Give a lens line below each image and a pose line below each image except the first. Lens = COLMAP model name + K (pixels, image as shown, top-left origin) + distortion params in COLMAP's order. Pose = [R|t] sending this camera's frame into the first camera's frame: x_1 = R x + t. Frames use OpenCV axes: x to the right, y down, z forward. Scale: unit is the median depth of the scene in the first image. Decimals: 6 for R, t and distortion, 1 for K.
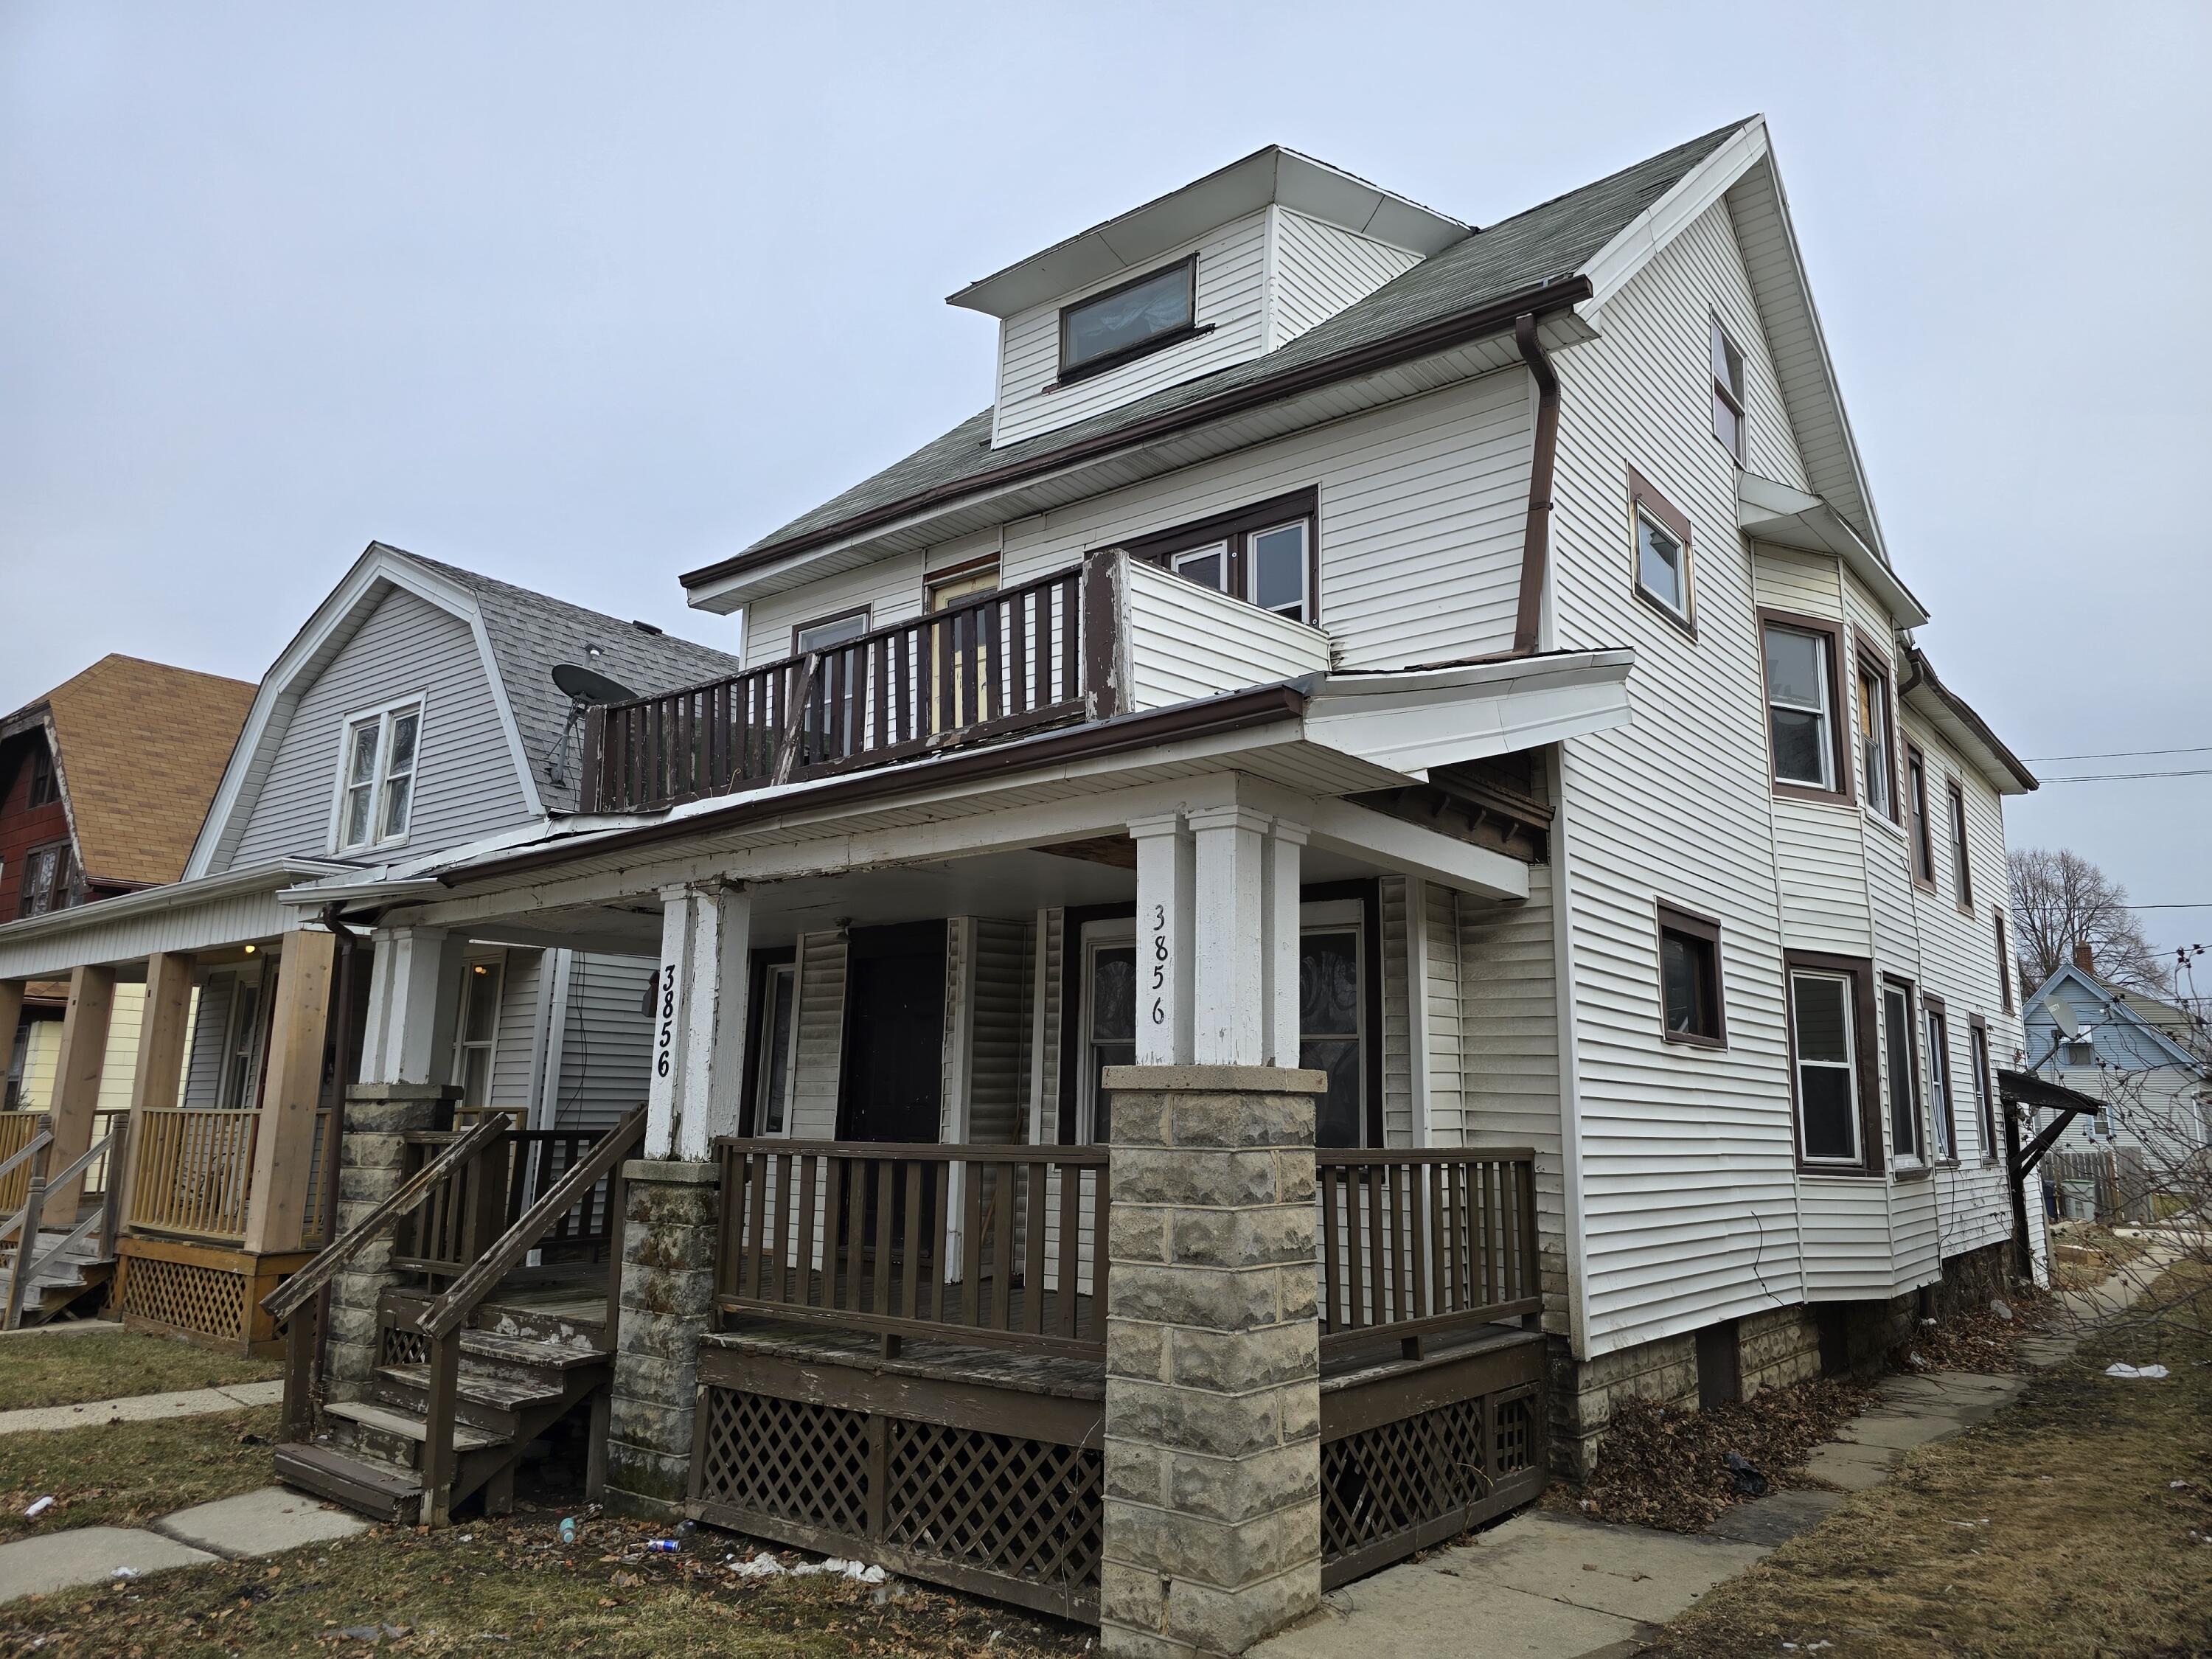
lens RADIAL K [[1507.8, 0, 1106.0], [0, 1507.8, 829.5], [0, 0, 1]] dist [-0.001936, 0.001003]
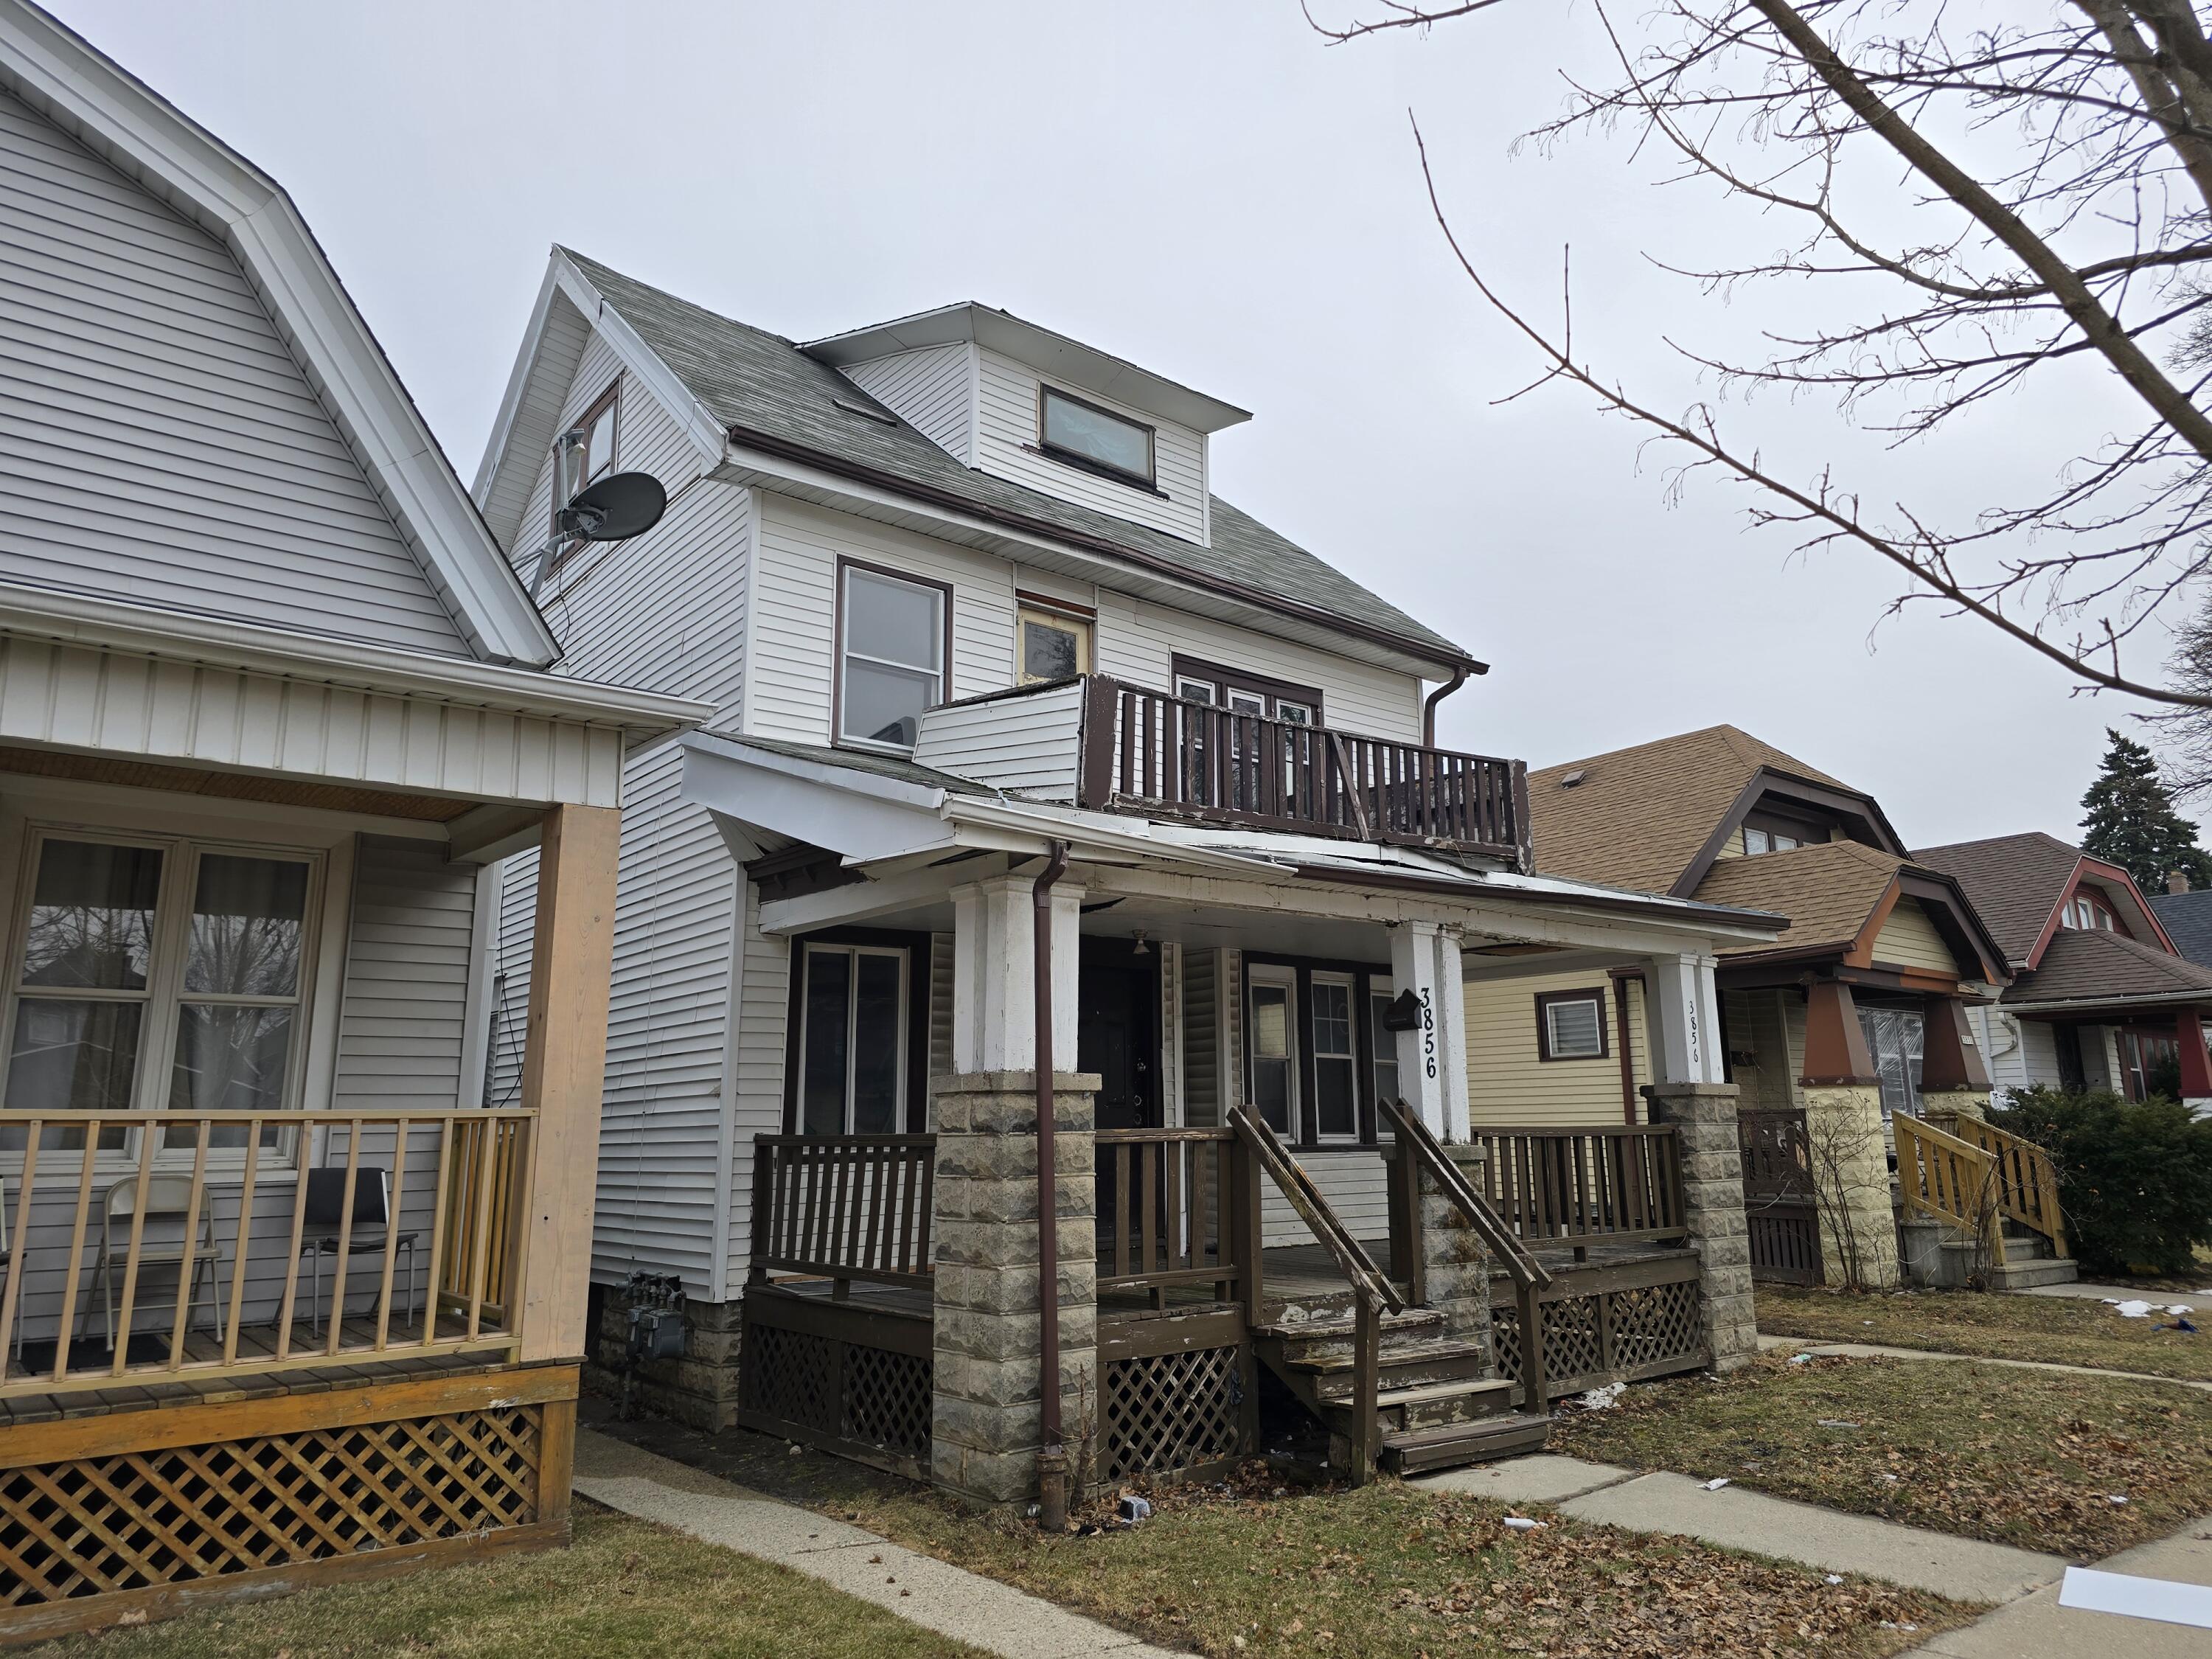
lens RADIAL K [[1467.0, 0, 1102.4], [0, 1467.0, 862.7], [0, 0, 1]] dist [0.044745, 0.000031]
pose [[0.215929, 0.157125, 0.963684, -1.440576], [-0.178646, 0.976665, -0.119213, 0.170753], [-0.959927, -0.146417, 0.238960, 0.926492]]
